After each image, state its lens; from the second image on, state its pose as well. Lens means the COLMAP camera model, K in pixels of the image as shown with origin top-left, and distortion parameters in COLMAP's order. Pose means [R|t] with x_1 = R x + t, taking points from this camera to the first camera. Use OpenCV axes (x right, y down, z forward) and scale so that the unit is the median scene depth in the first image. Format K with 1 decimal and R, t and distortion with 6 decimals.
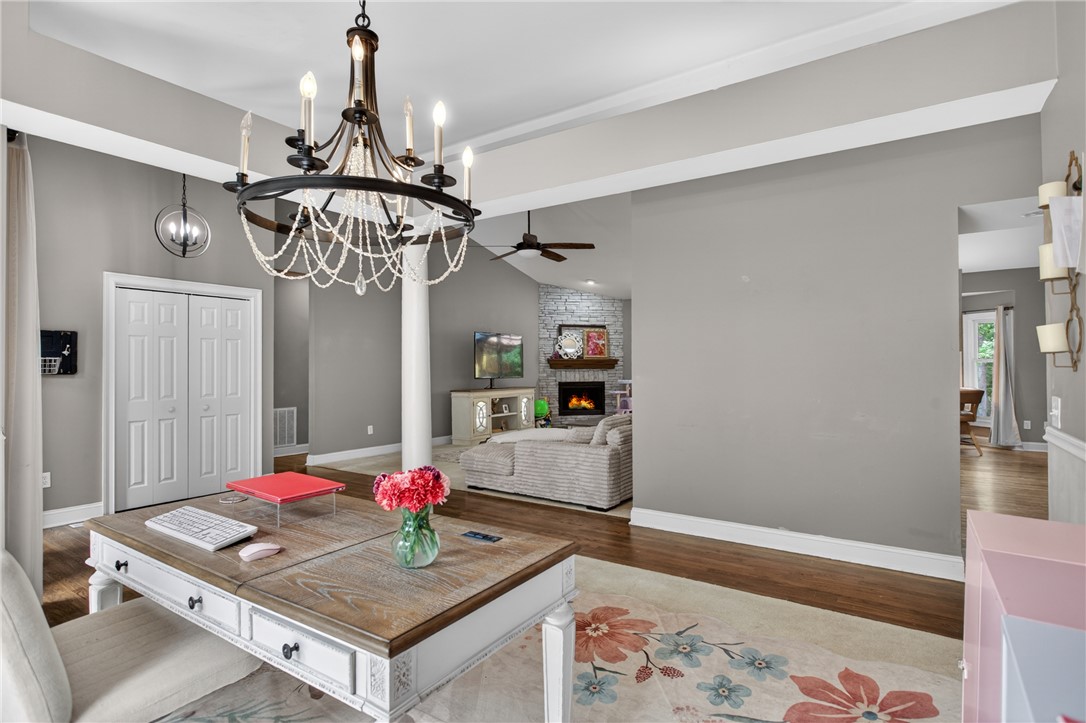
lens RADIAL K [[545.4, 0, 546.5], [0, 545.4, 361.7], [0, 0, 1]] dist [-0.007997, 0.001060]
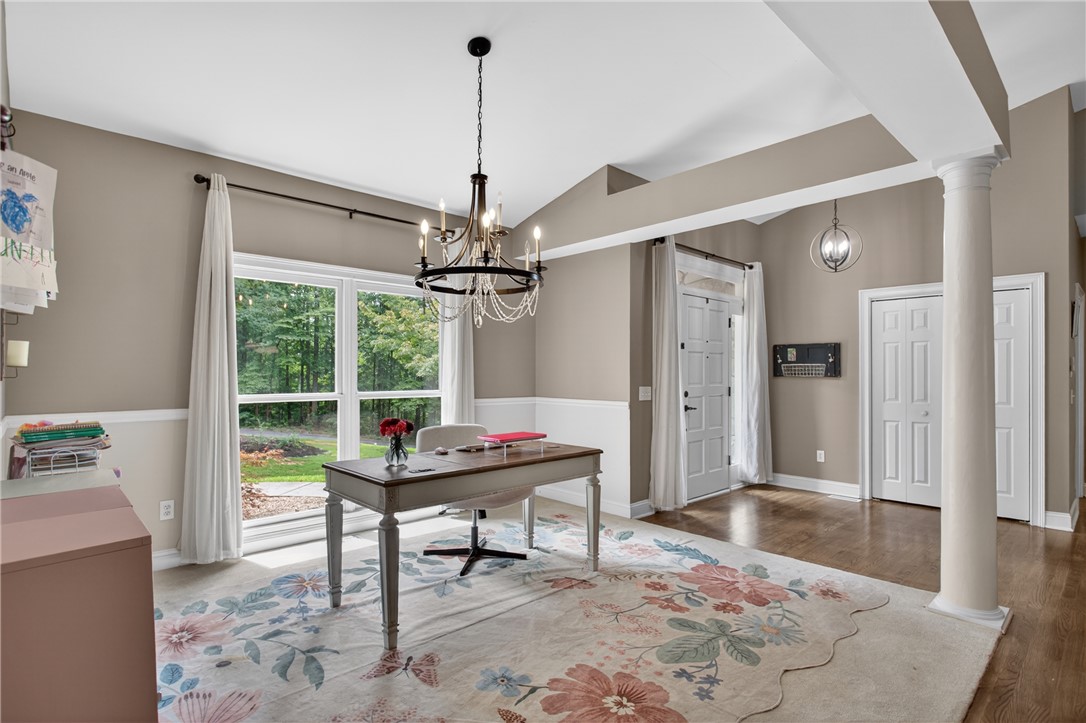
lens RADIAL K [[545.4, 0, 544.0], [0, 545.4, 367.8], [0, 0, 1]] dist [-0.007997, 0.001060]
pose [[-0.224412, -0.006716, -0.974471, 0.933938], [0.009508, 0.999914, -0.009081, 0.012703], [0.974448, -0.011303, -0.224328, 1.136385]]
